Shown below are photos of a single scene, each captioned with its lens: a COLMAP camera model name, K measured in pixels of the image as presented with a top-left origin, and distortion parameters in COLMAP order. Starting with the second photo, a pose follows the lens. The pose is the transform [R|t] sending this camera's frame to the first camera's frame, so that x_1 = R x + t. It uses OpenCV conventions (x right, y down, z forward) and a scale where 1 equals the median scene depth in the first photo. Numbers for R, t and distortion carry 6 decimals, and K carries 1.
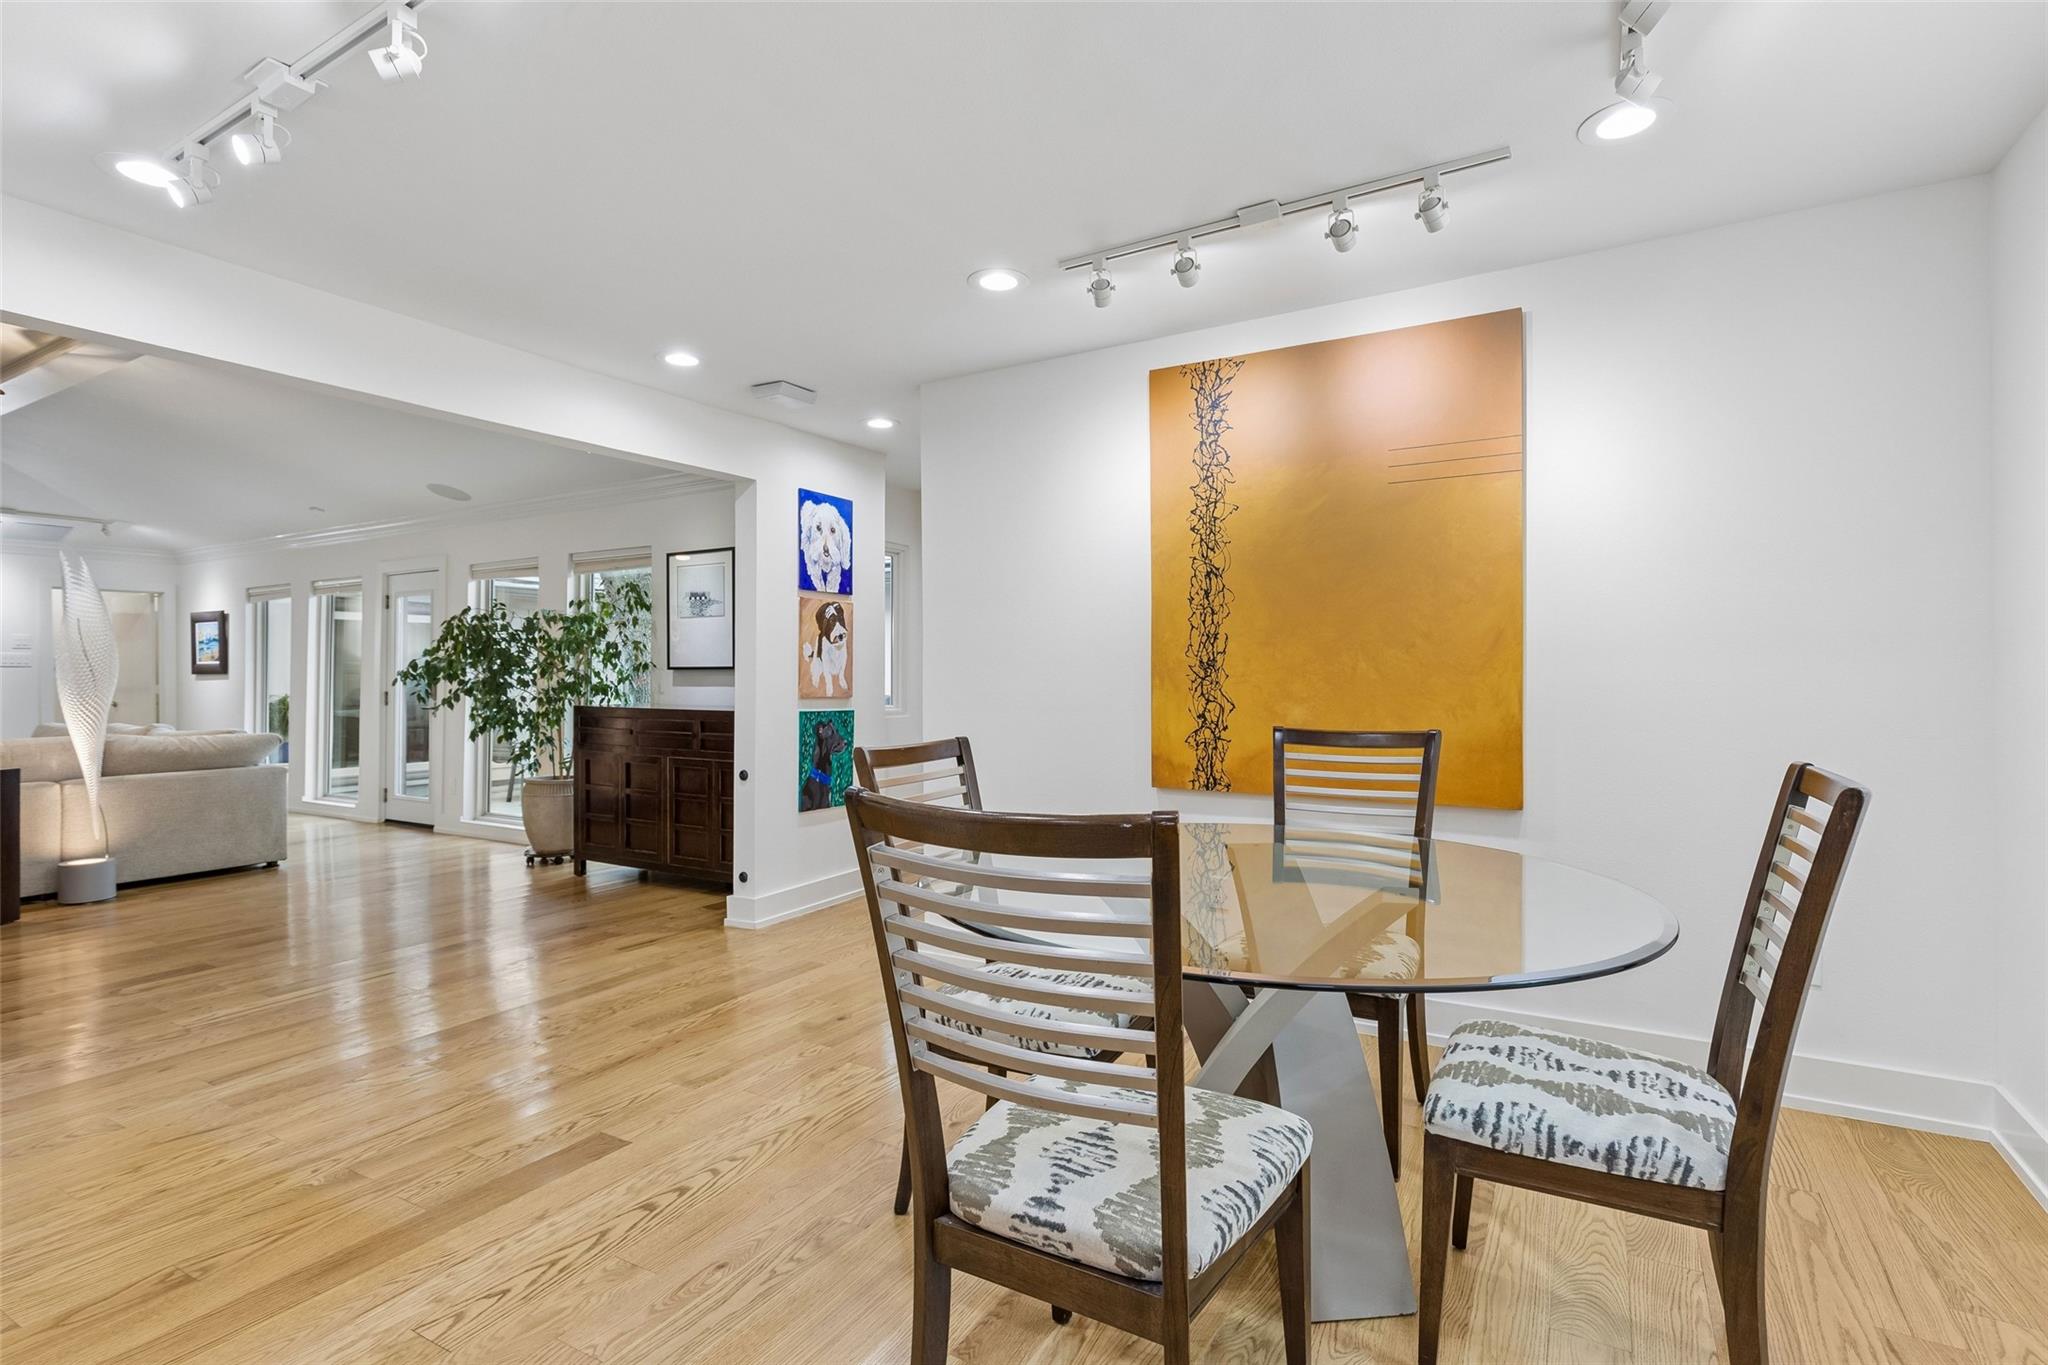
lens RADIAL K [[991.1, 0, 1031.8], [0, 991.1, 671.1], [0, 0, 1]] dist [0.001354, 0.000663]
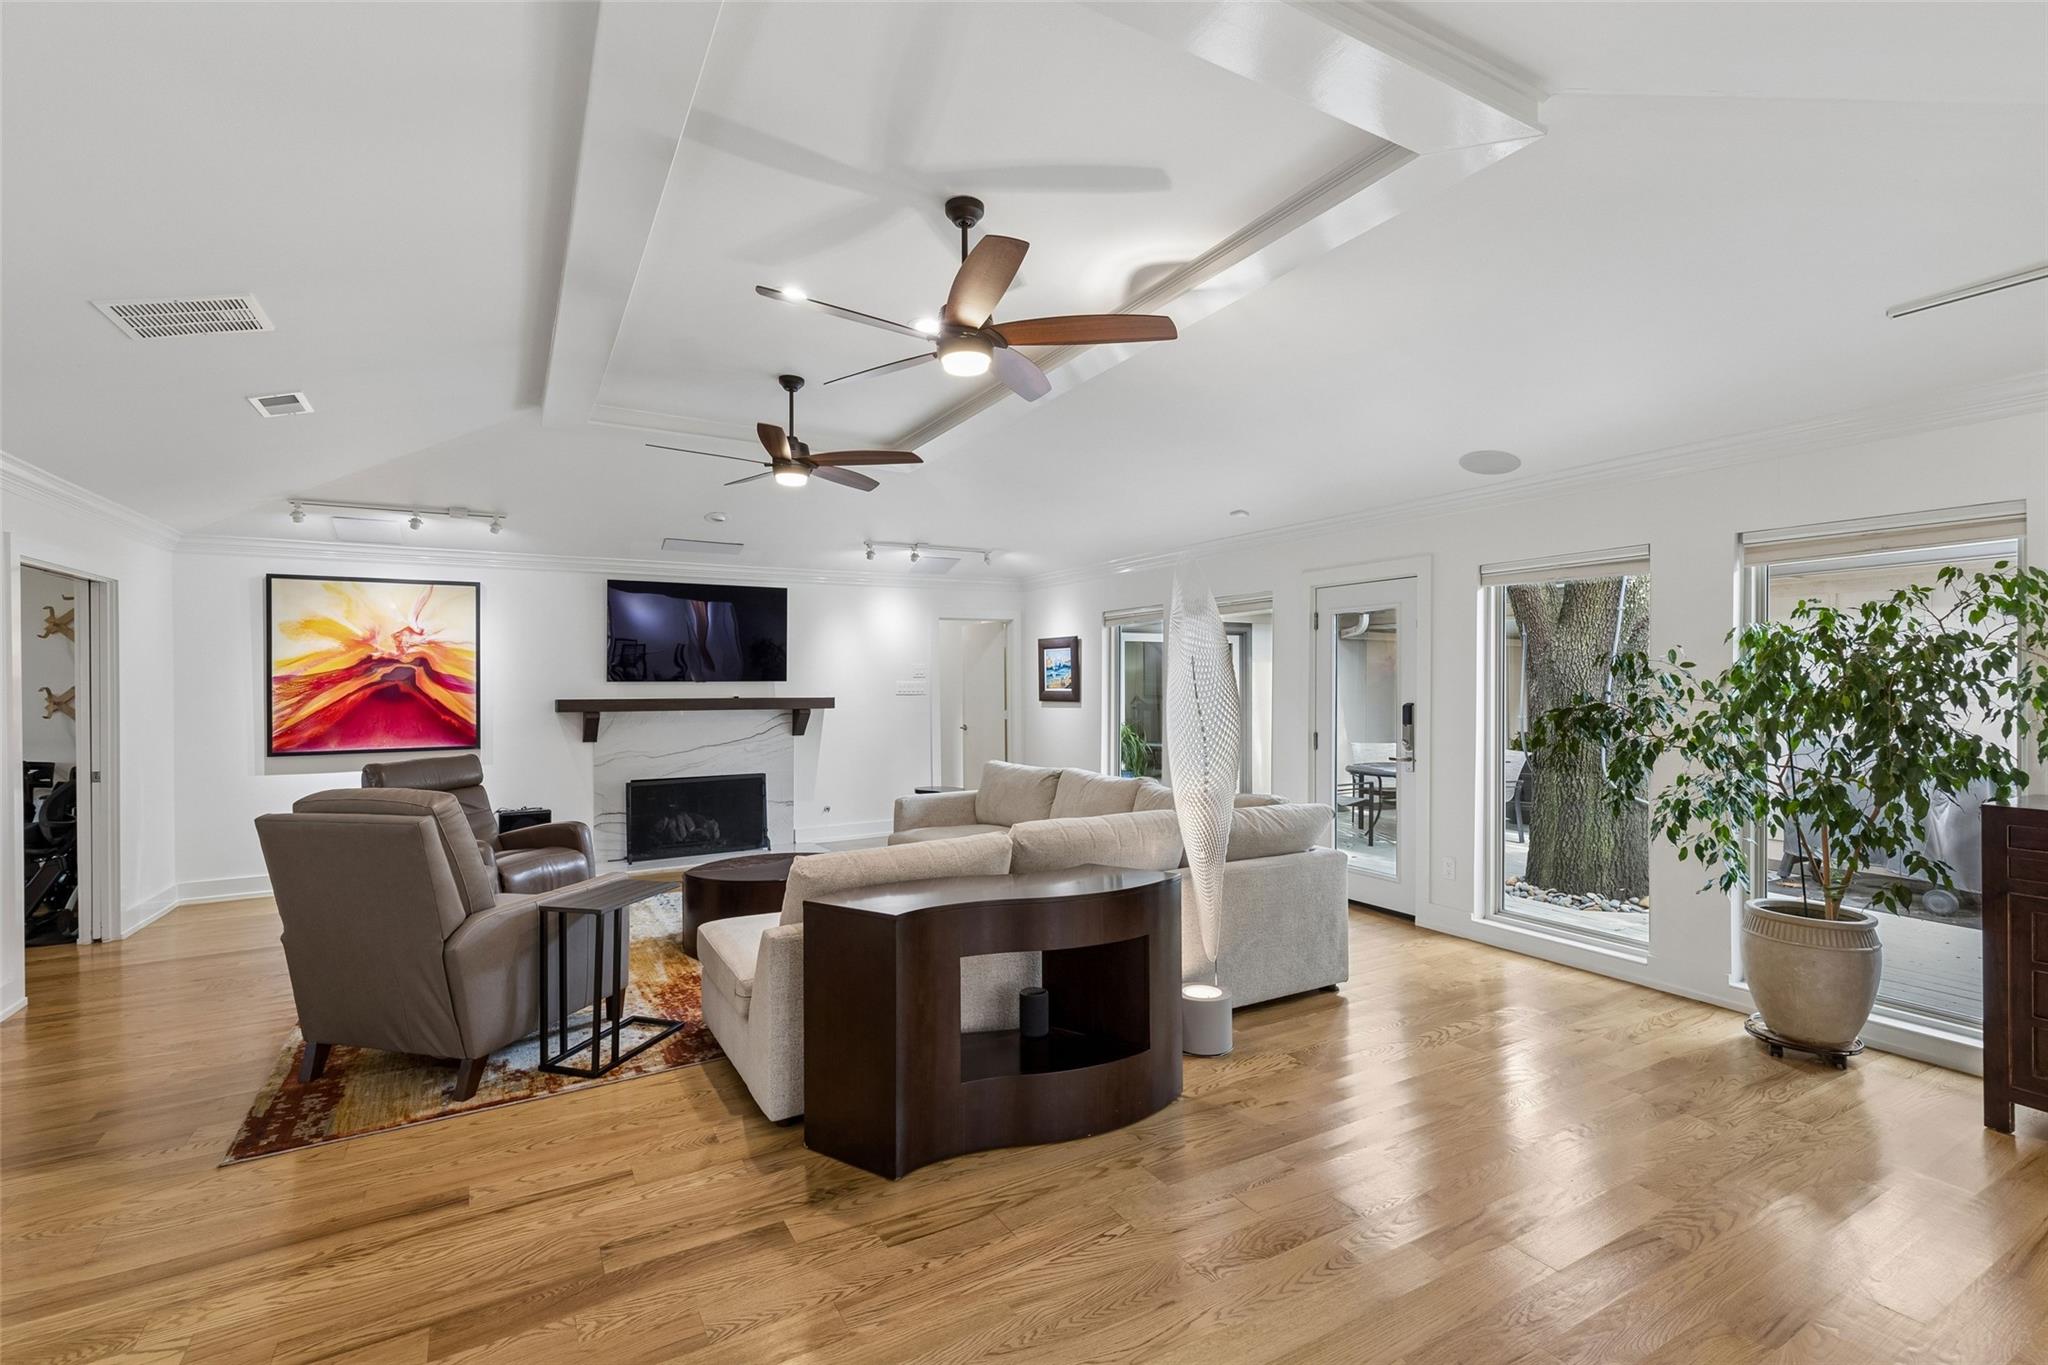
lens RADIAL K [[942.6, 0, 1049.9], [0, 942.6, 673.0], [0, 0, 1]] dist [0.013047, -0.001159]
pose [[0.876236, -0.006001, -0.481845, -0.694775], [0.004437, 0.999981, -0.004385, -0.037297], [0.481862, 0.001704, 0.876245, 0.332807]]
